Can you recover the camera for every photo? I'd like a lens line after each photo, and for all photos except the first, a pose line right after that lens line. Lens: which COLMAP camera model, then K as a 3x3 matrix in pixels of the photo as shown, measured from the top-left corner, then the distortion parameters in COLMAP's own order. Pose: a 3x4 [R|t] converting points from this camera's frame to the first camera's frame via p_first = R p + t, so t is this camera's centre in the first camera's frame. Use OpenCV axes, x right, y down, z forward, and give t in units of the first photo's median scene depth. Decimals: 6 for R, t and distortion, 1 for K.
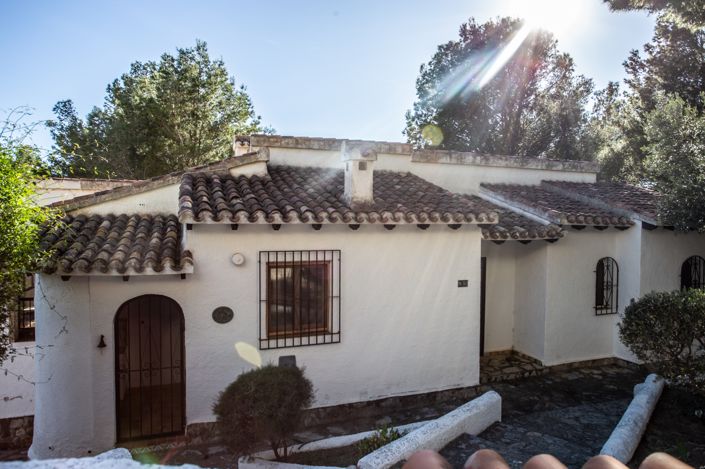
lens RADIAL K [[442.0, 0, 349.6], [0, 442.0, 234.9], [0, 0, 1]] dist [-0.061045, 0.050851]
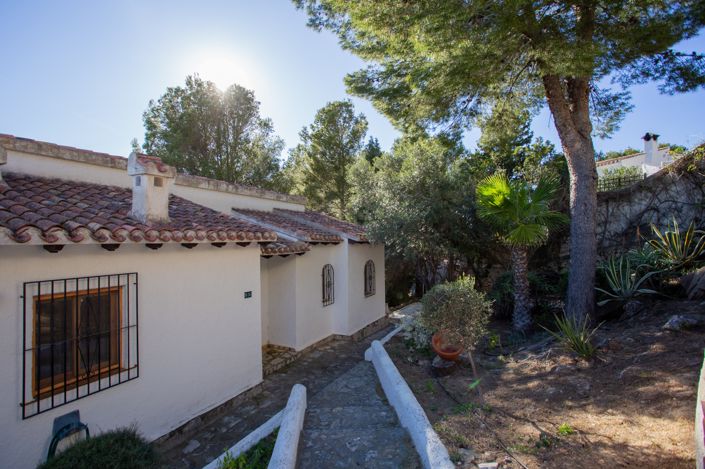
lens RADIAL K [[342.0, 0, 352.5], [0, 342.0, 234.5], [0, 0, 1]] dist [-0.057896, 0.023383]
pose [[0.731057, 0.000110, 0.682316, -0.148907], [0.033068, 0.998819, -0.035592, -0.003787], [-0.681515, 0.048583, 0.730190, 0.183741]]
